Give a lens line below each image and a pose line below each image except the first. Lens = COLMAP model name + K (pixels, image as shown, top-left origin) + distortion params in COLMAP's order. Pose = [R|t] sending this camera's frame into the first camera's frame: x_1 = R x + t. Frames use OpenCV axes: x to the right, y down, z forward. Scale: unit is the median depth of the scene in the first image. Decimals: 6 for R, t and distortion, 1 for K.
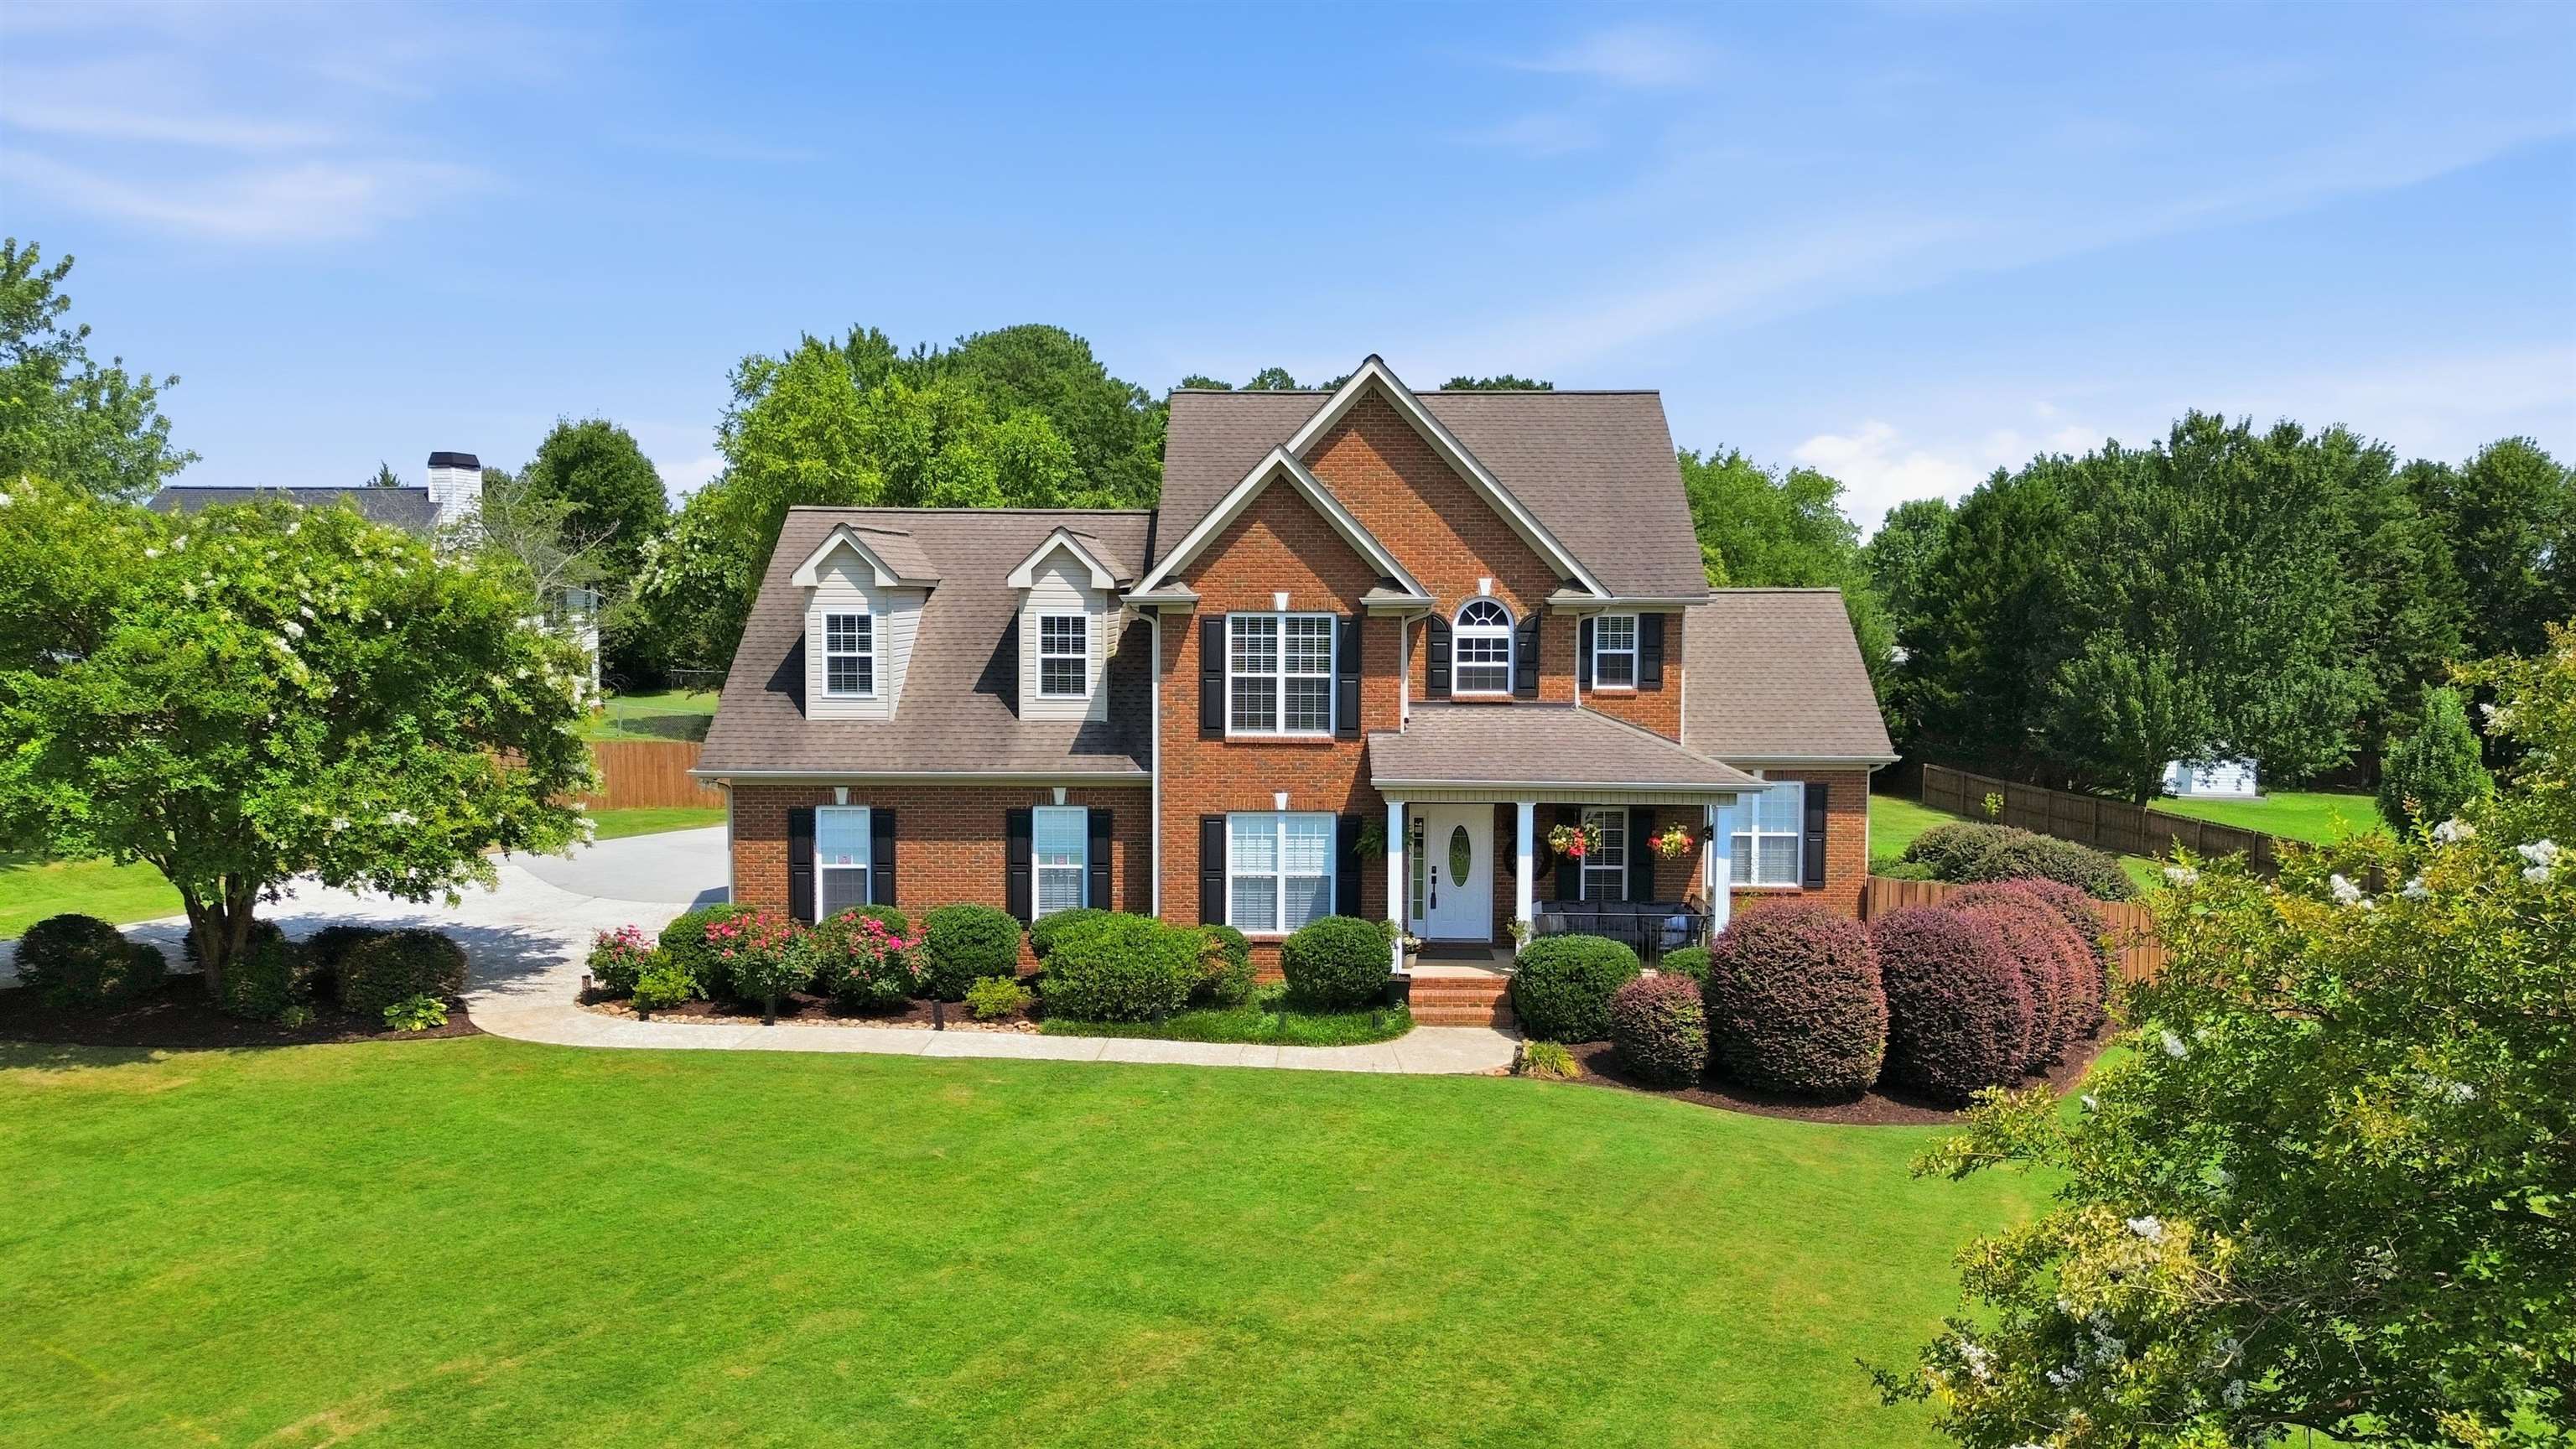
lens RADIAL K [[1801.2, 0, 1288.0], [0, 1801.2, 724.5], [0, 0, 1]] dist [0.072530, -0.088152]
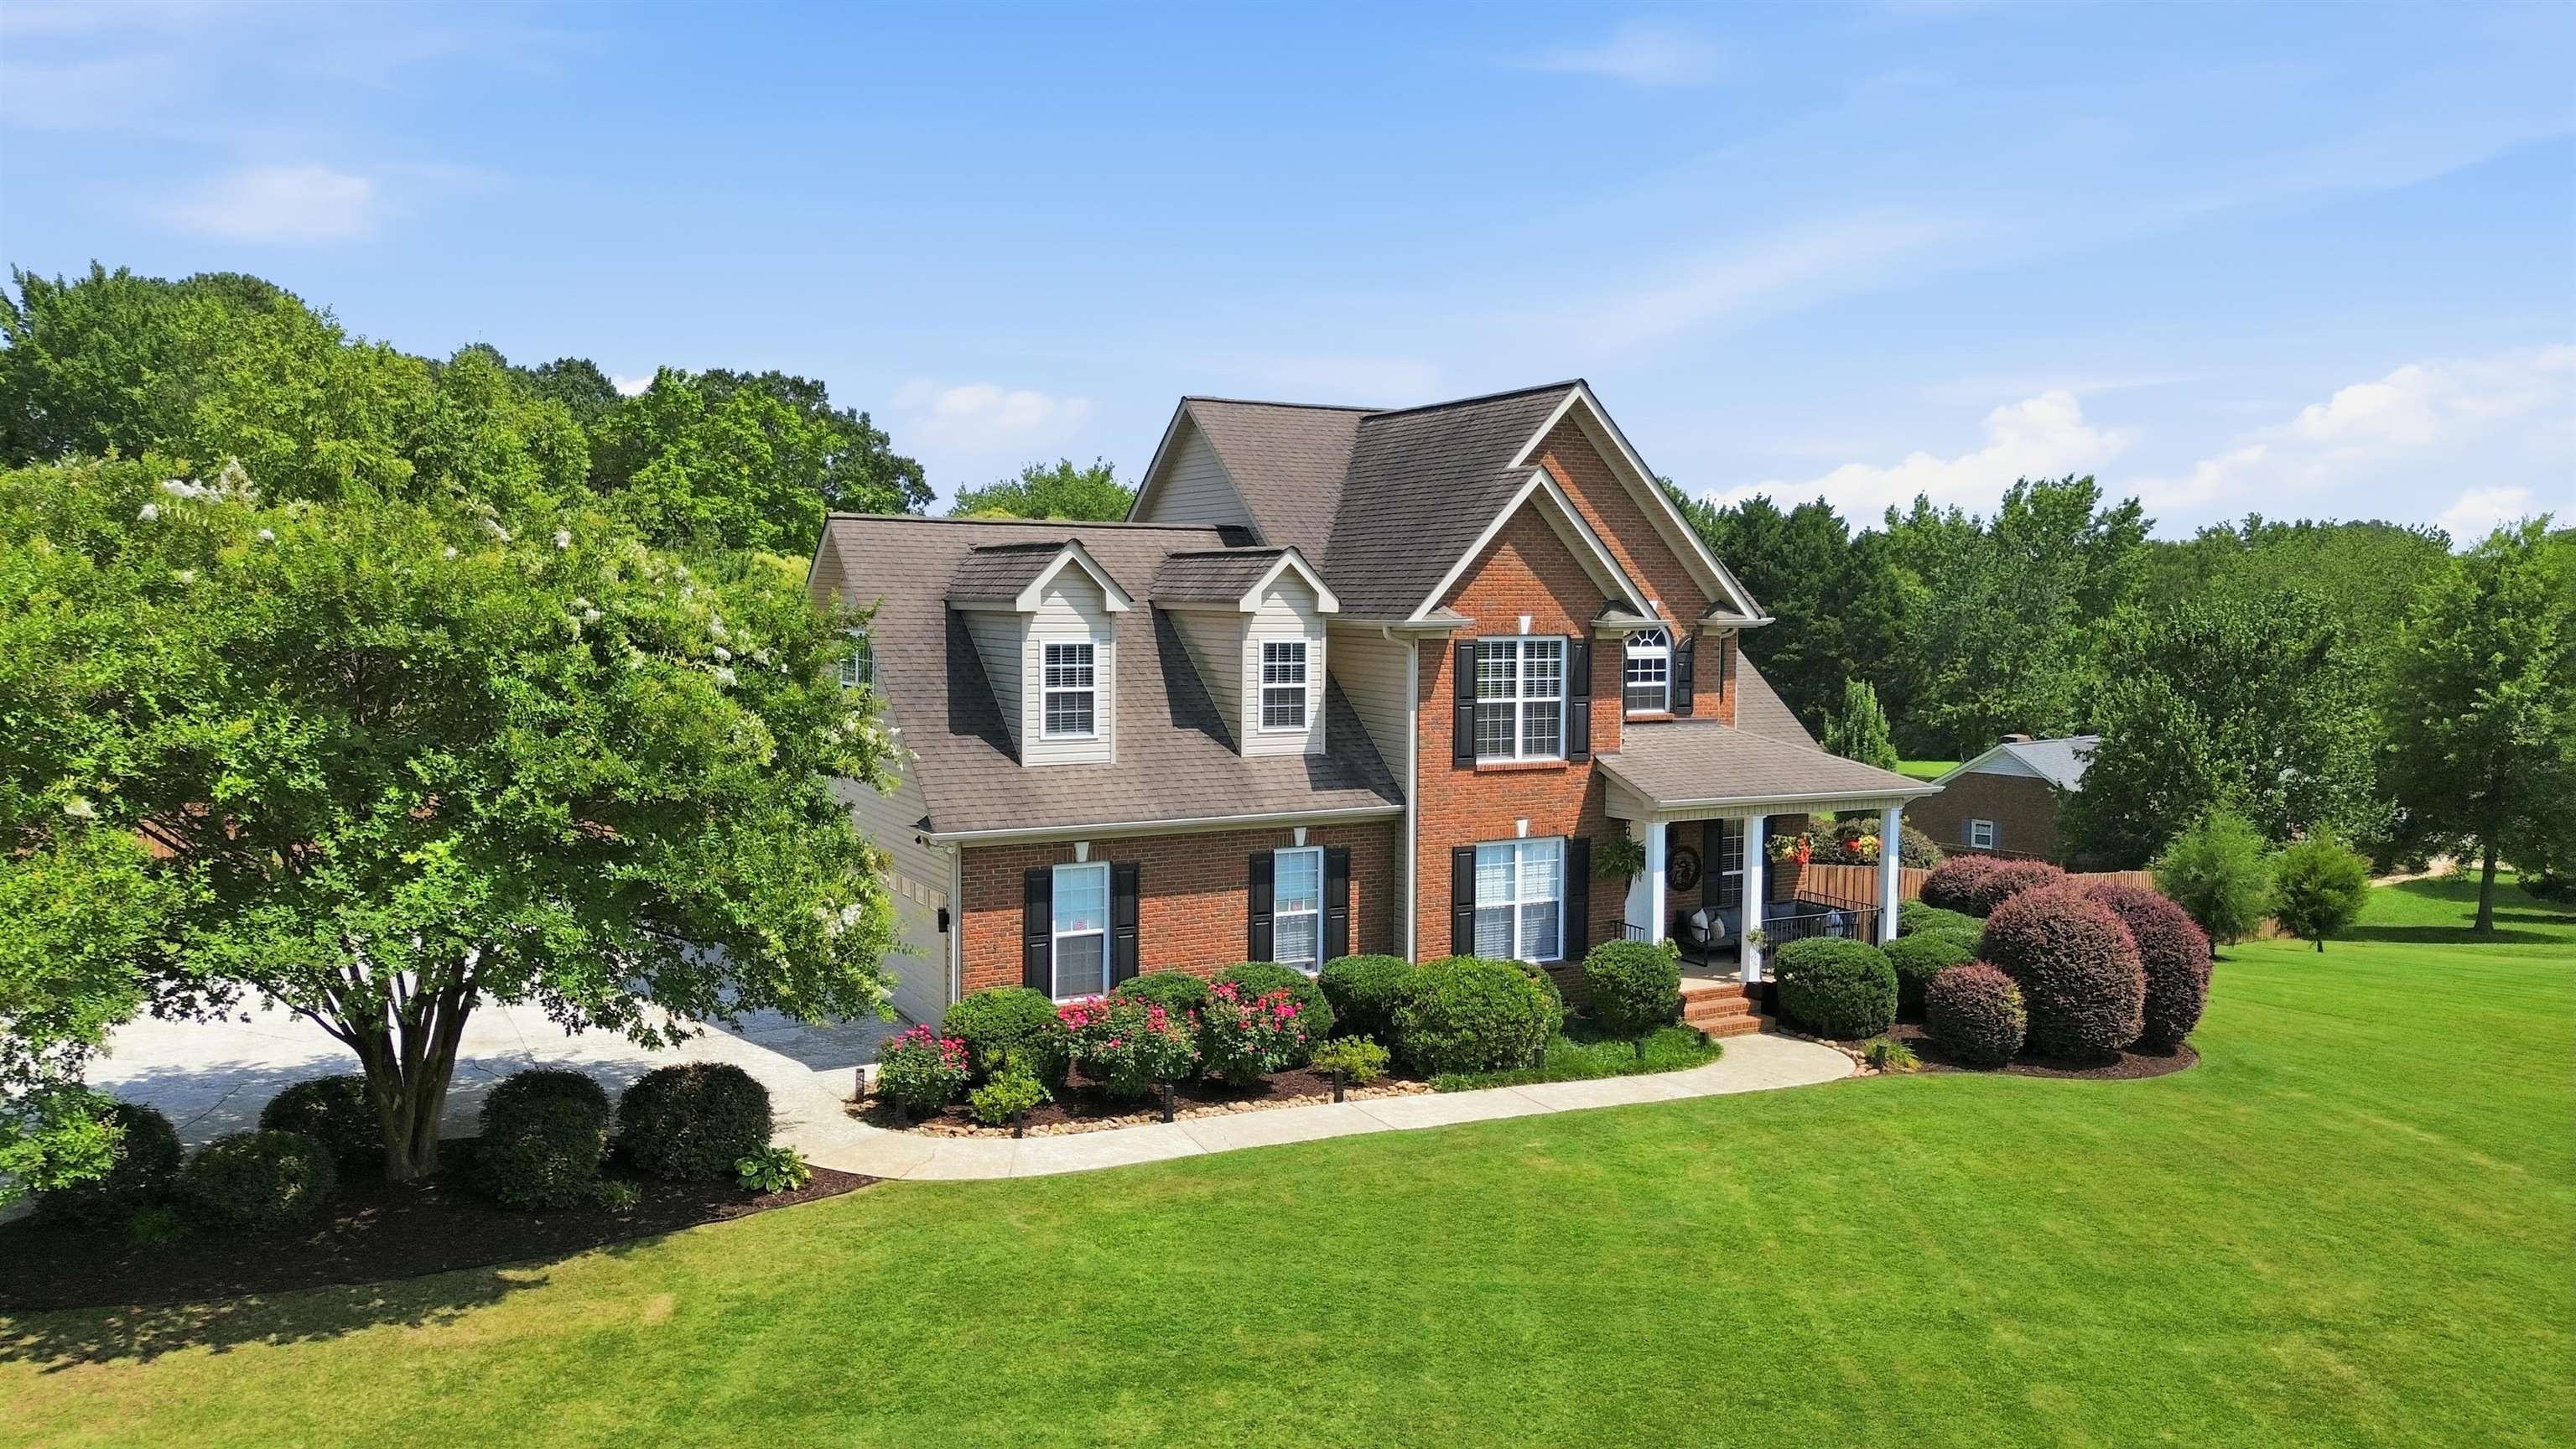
lens RADIAL K [[1801.2, 0, 1288.0], [0, 1801.2, 724.5], [0, 0, 1]] dist [0.072530, -0.088152]
pose [[0.880012, -0.033151, 0.473793, -0.581082], [0.034455, 0.999389, 0.005931, -0.024163], [-0.473700, 0.011105, 0.880616, 0.192667]]
